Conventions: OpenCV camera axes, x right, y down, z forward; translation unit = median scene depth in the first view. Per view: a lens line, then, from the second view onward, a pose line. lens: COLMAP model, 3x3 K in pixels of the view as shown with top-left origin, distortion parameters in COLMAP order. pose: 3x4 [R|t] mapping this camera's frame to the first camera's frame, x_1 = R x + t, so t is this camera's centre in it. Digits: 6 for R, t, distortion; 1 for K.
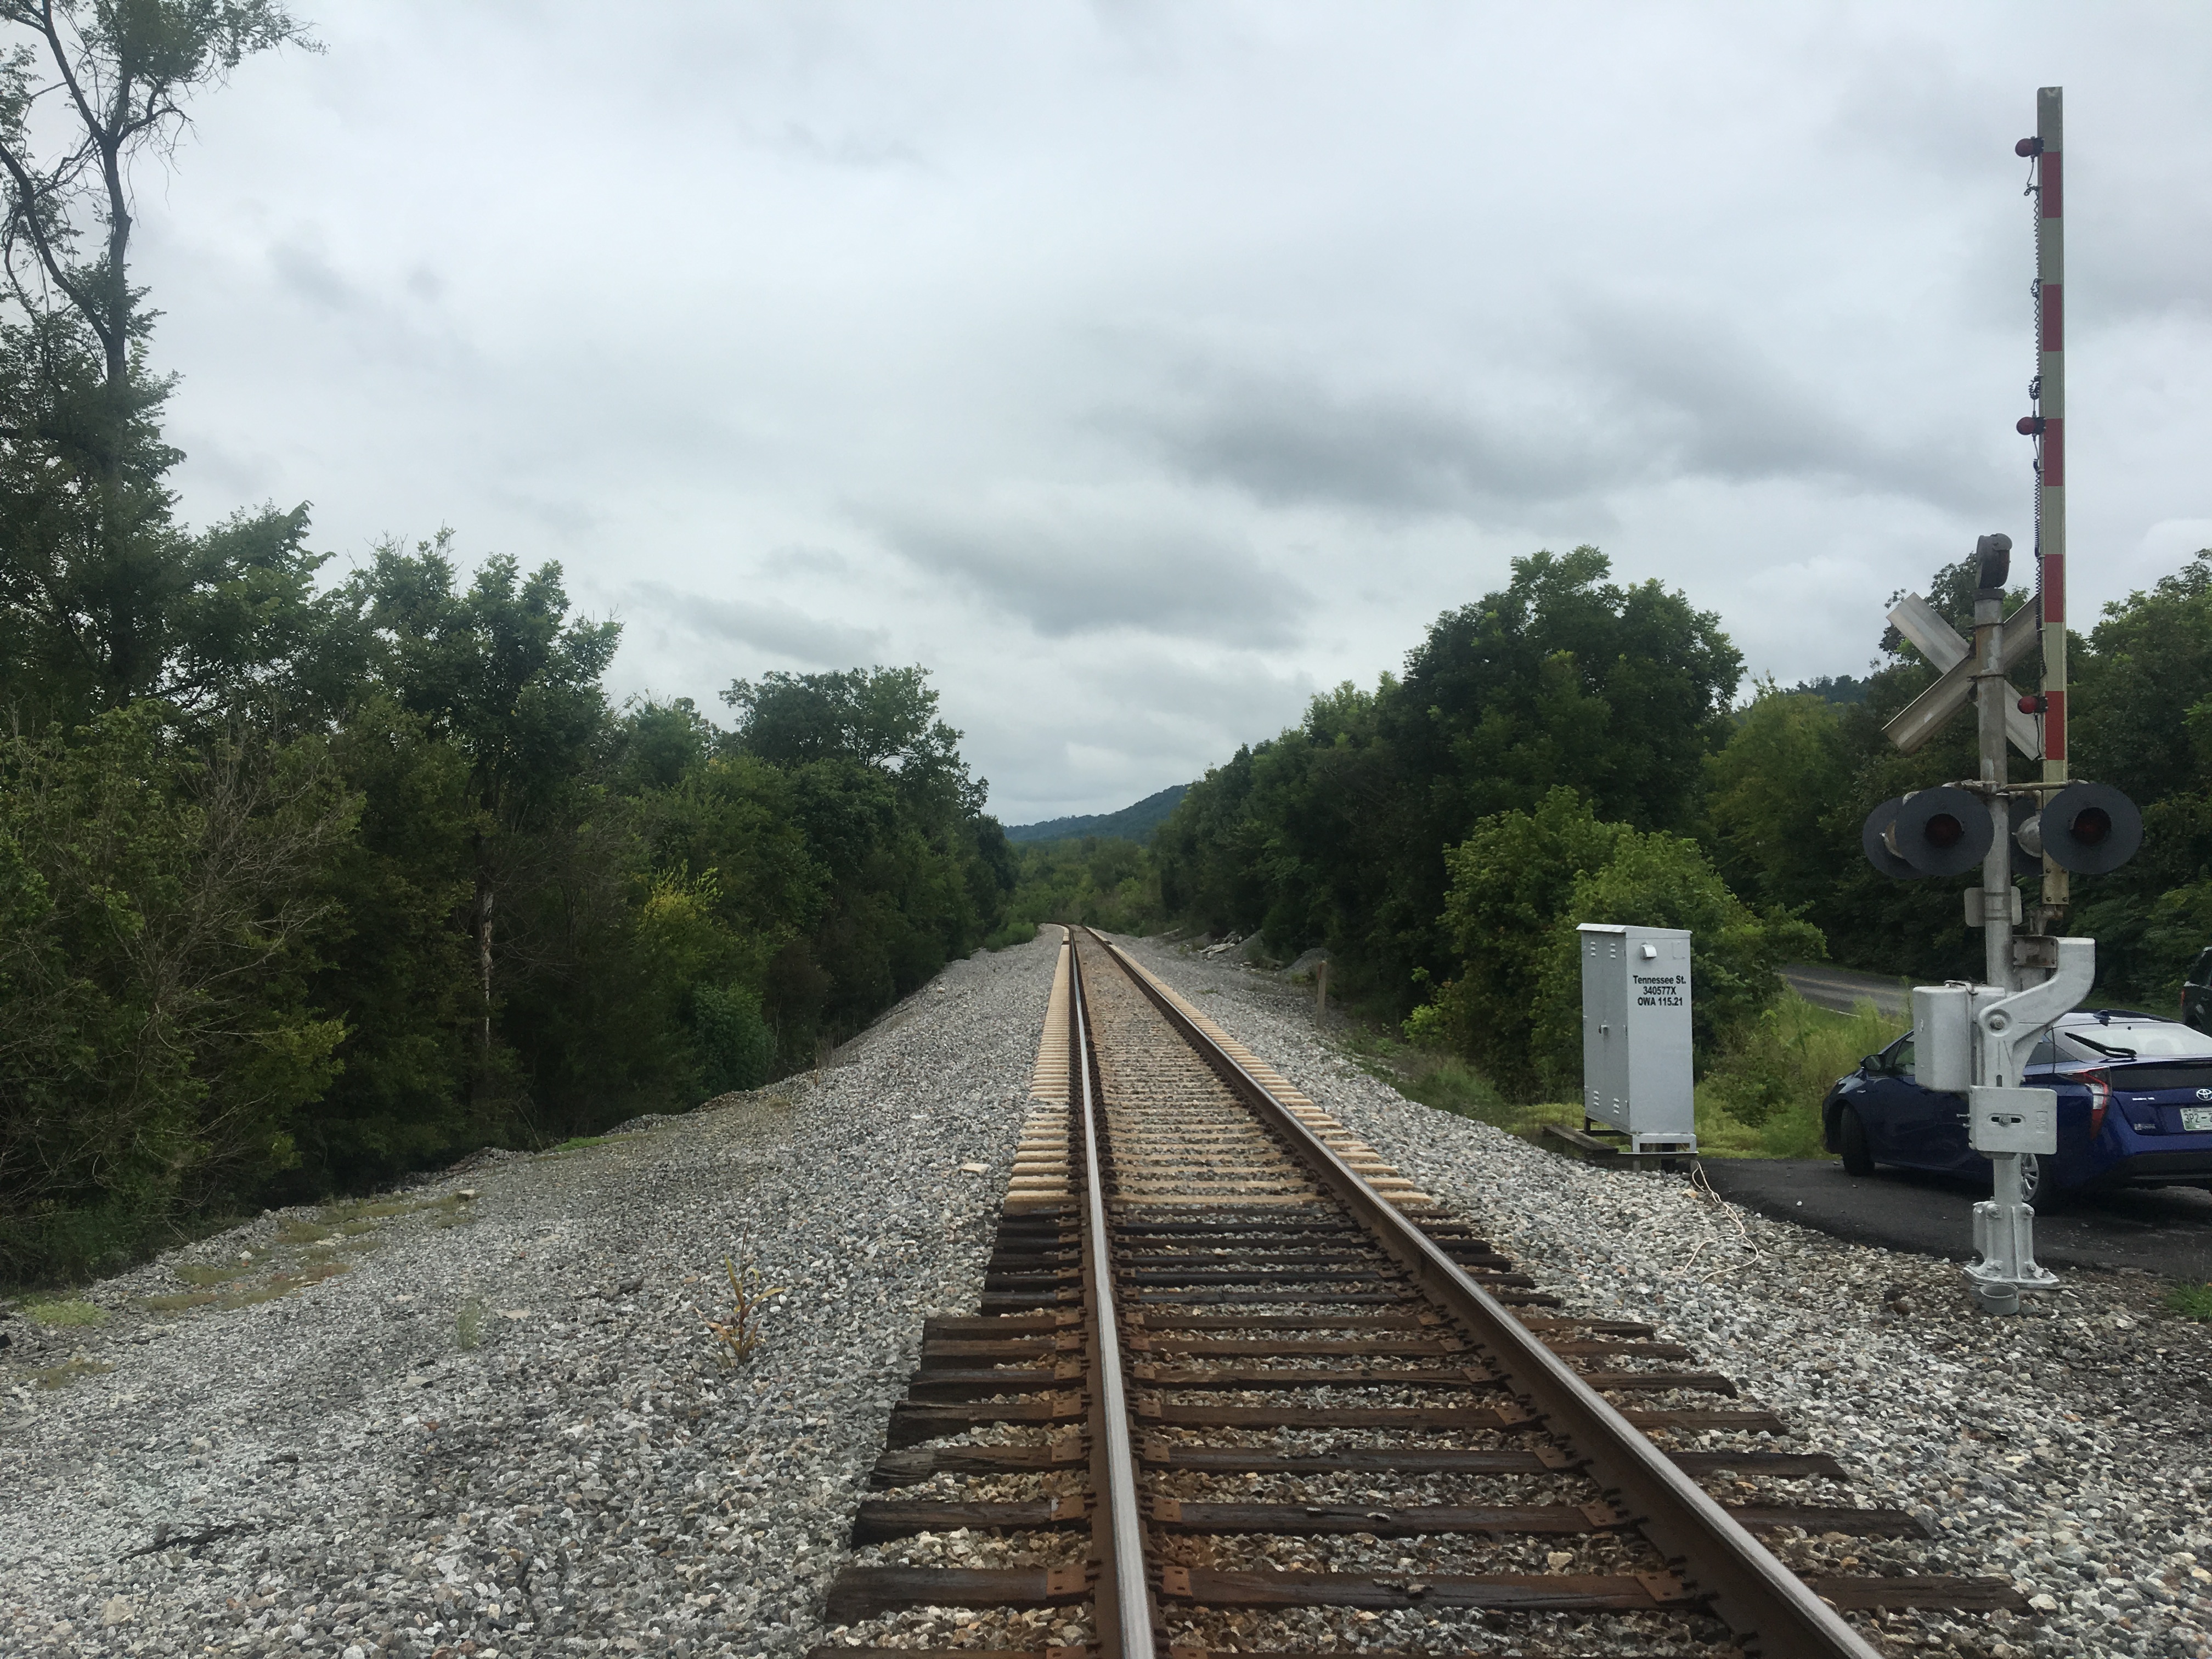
lens RADIAL K [[1875.1, 0, 1070.6], [0, 1875.1, 809.8], [0, 0, 1]] dist [0.077657, -0.108669]
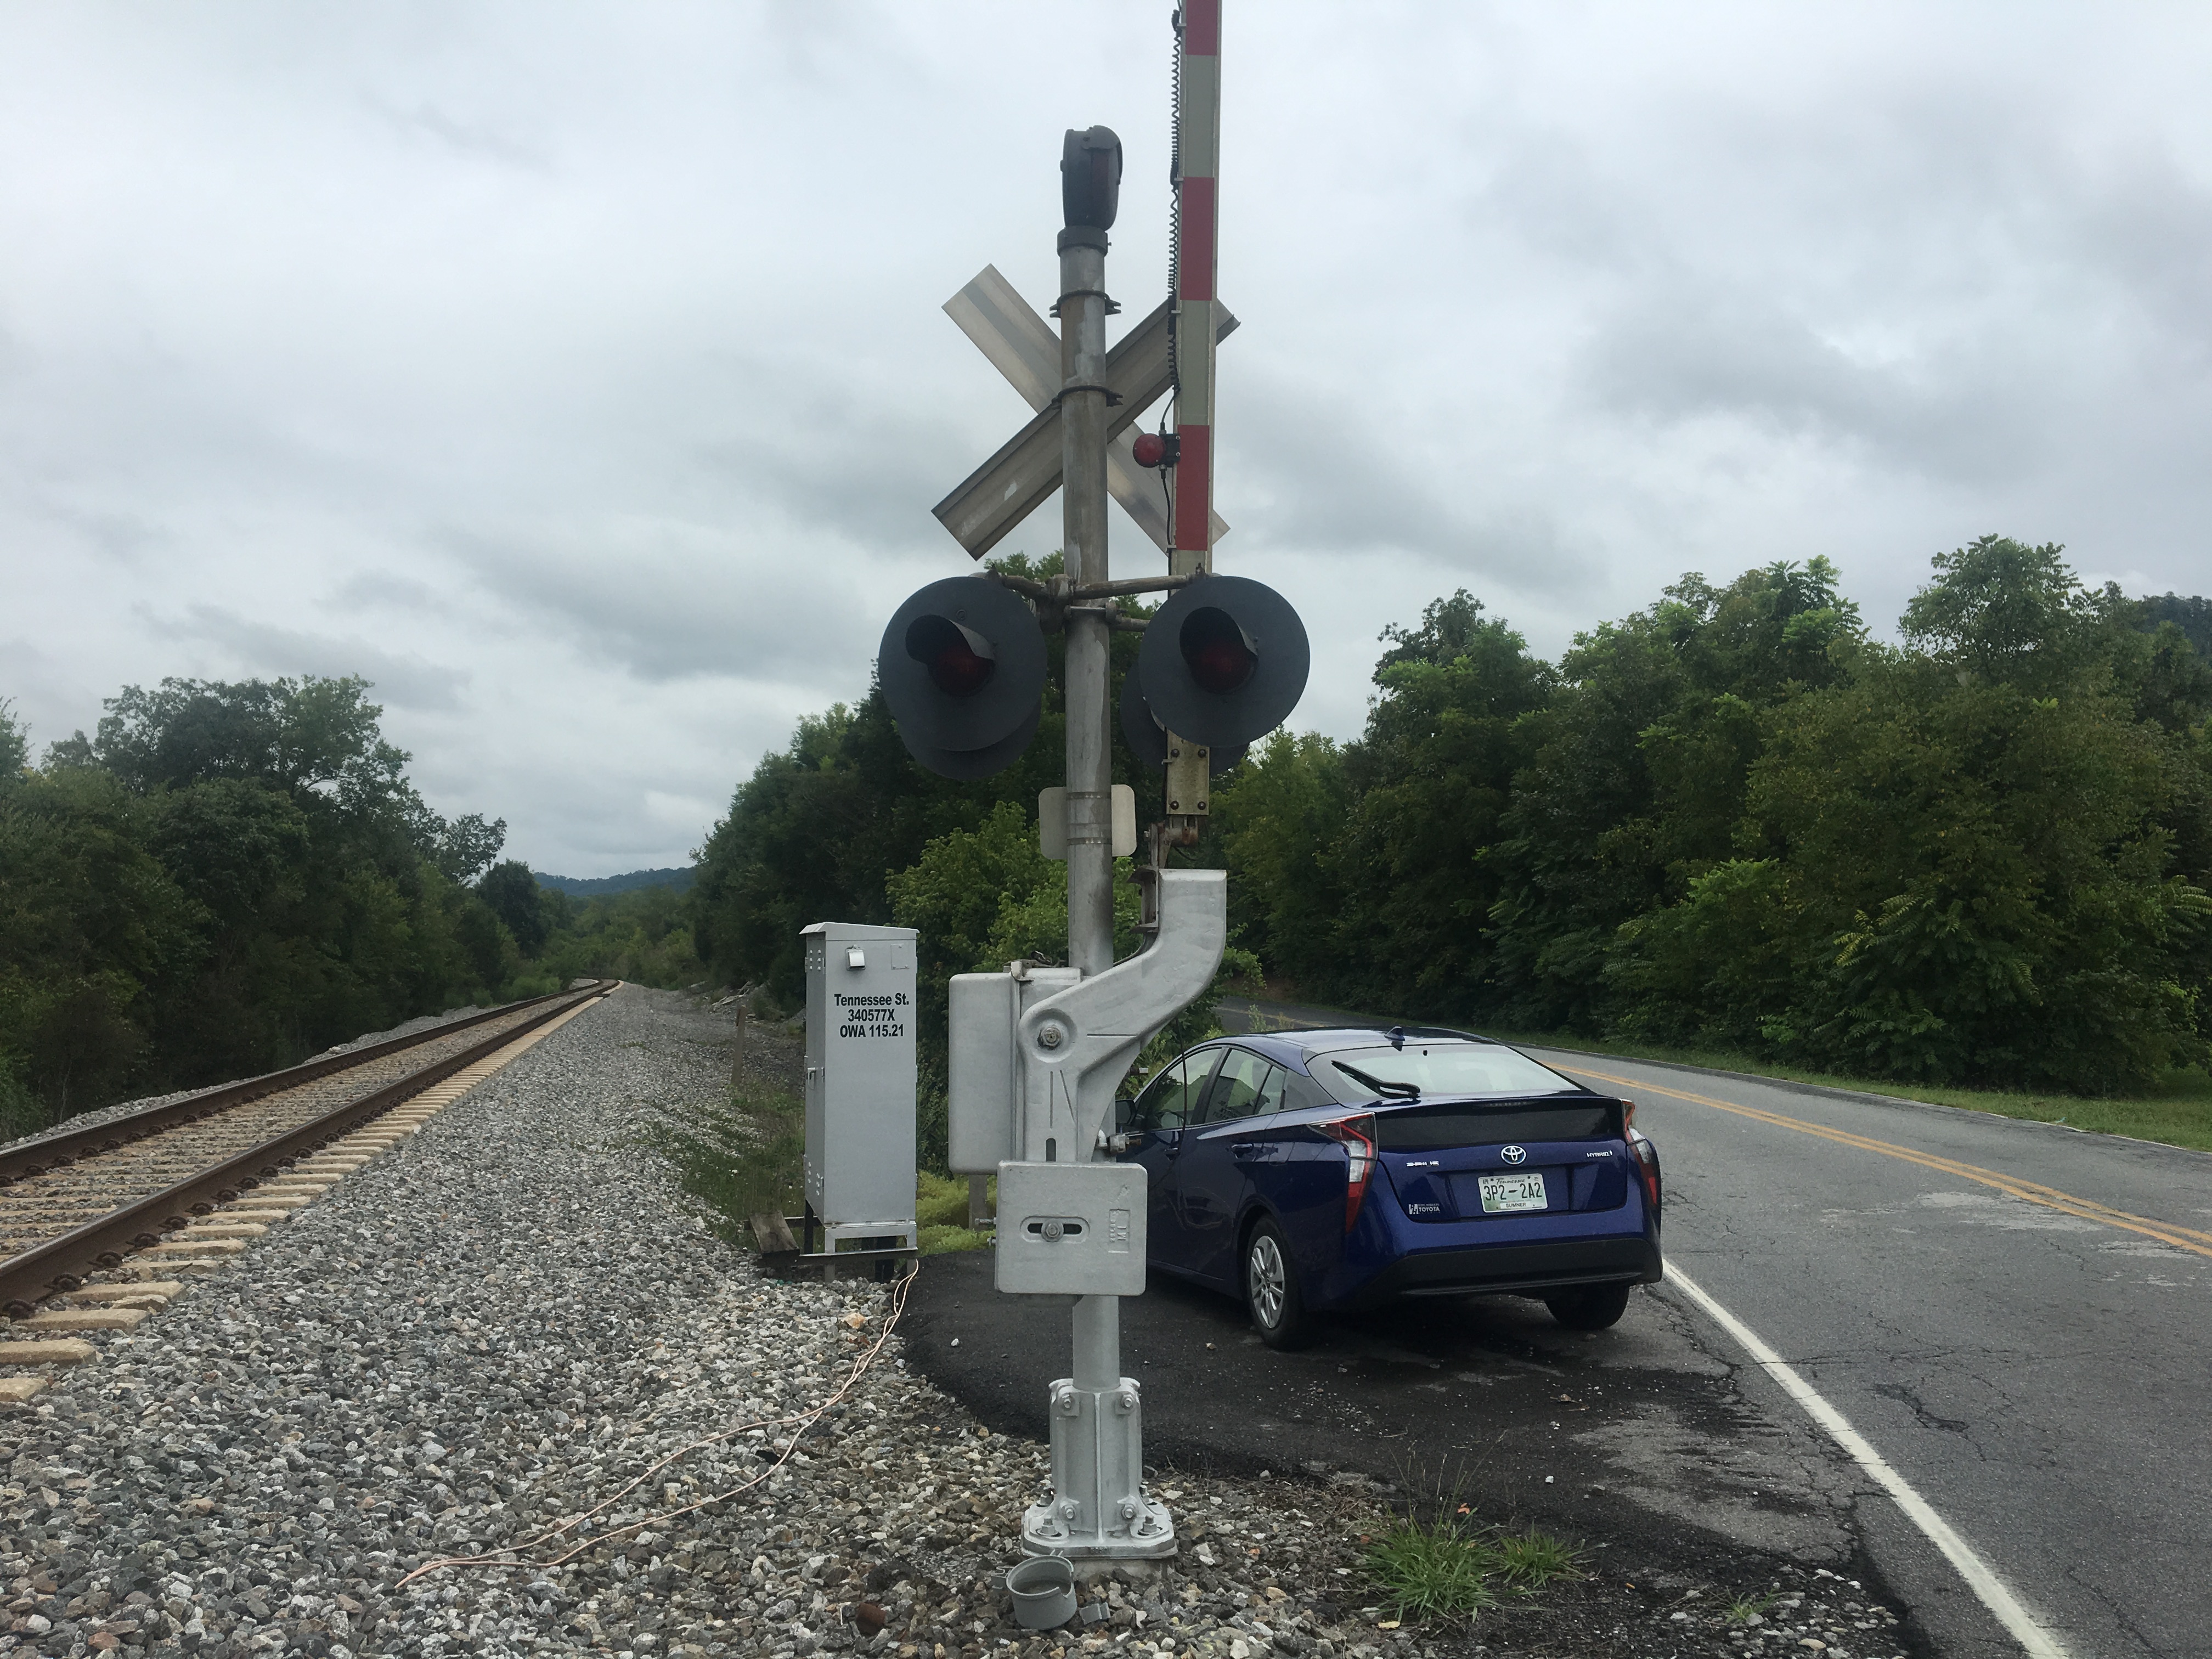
lens RADIAL K [[1875.1, 0, 1093.1], [0, 1875.1, 825.8], [0, 0, 1]] dist [0.077657, -0.108669]
pose [[0.974149, 0.011999, 0.225586, 0.095058], [-0.007178, 0.999728, -0.022179, 0.016506], [-0.225790, 0.019987, 0.973971, 0.124852]]
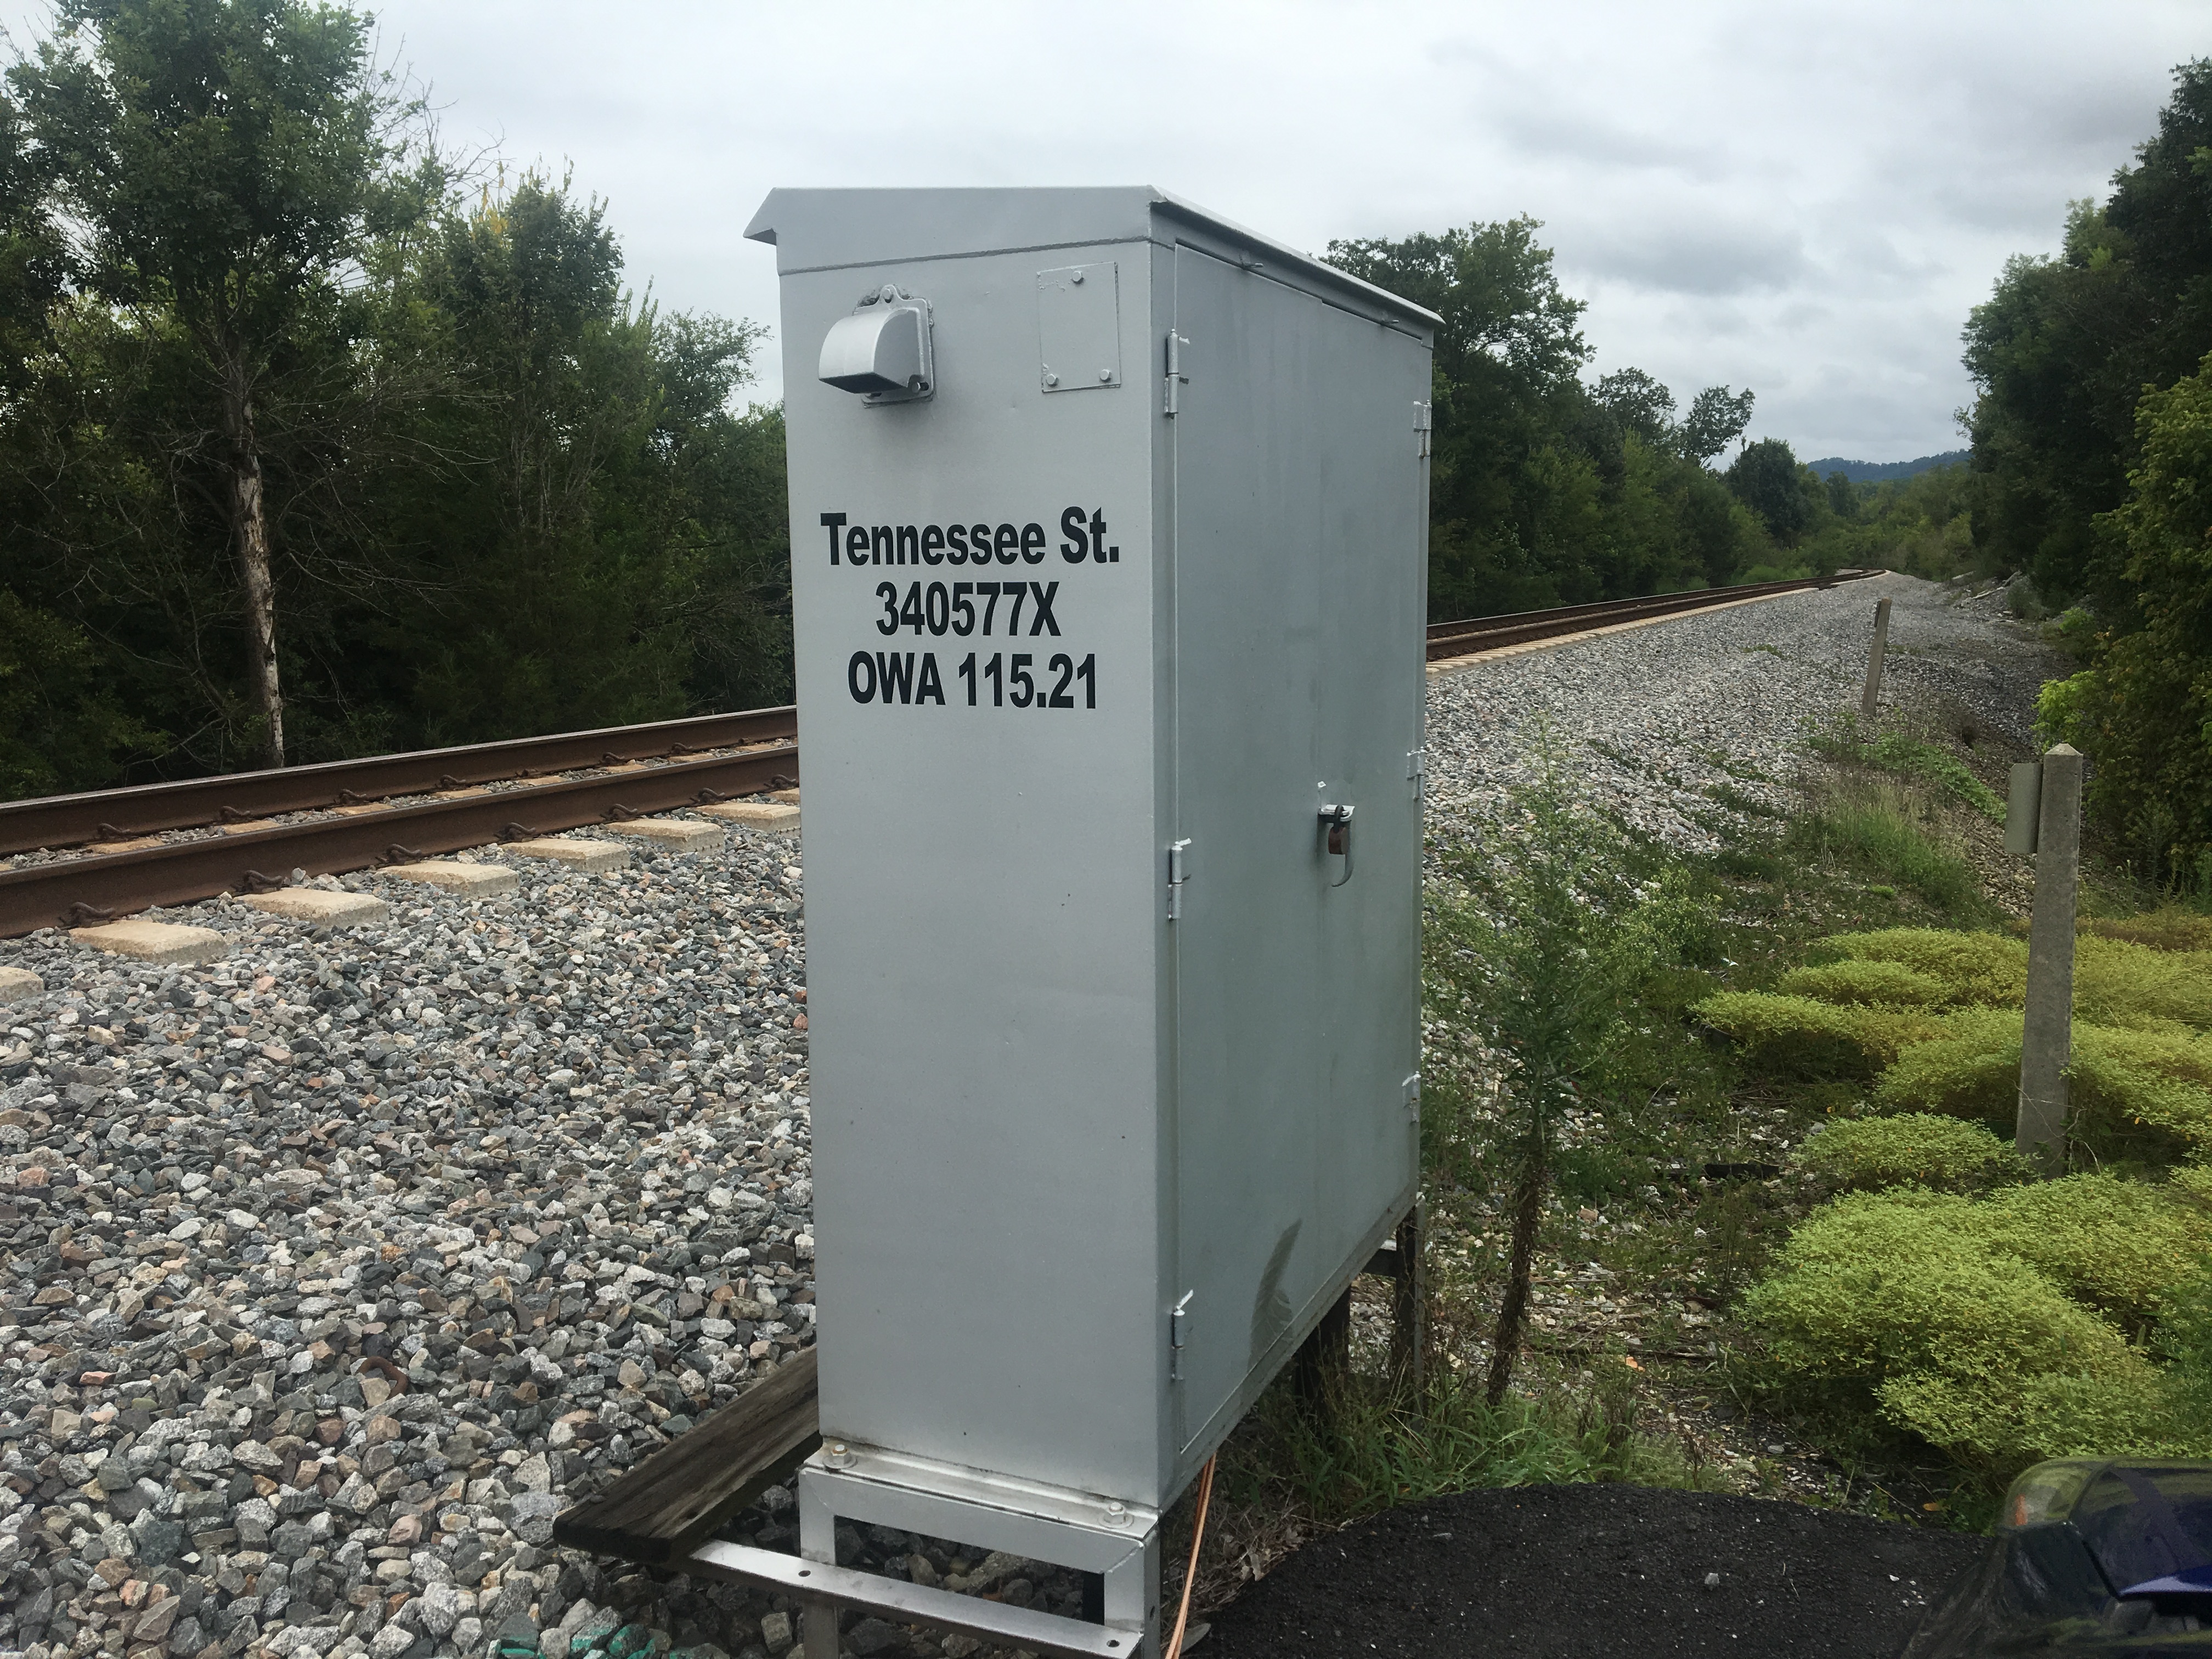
lens RADIAL K [[1875.1, 0, 1097.1], [0, 1875.1, 835.3], [0, 0, 1]] dist [0.077657, -0.108669]
pose [[0.910405, 0.053208, -0.410283, 0.156158], [0.027754, 0.981607, 0.188886, 0.034421], [0.412787, -0.183350, 0.892183, 0.349853]]
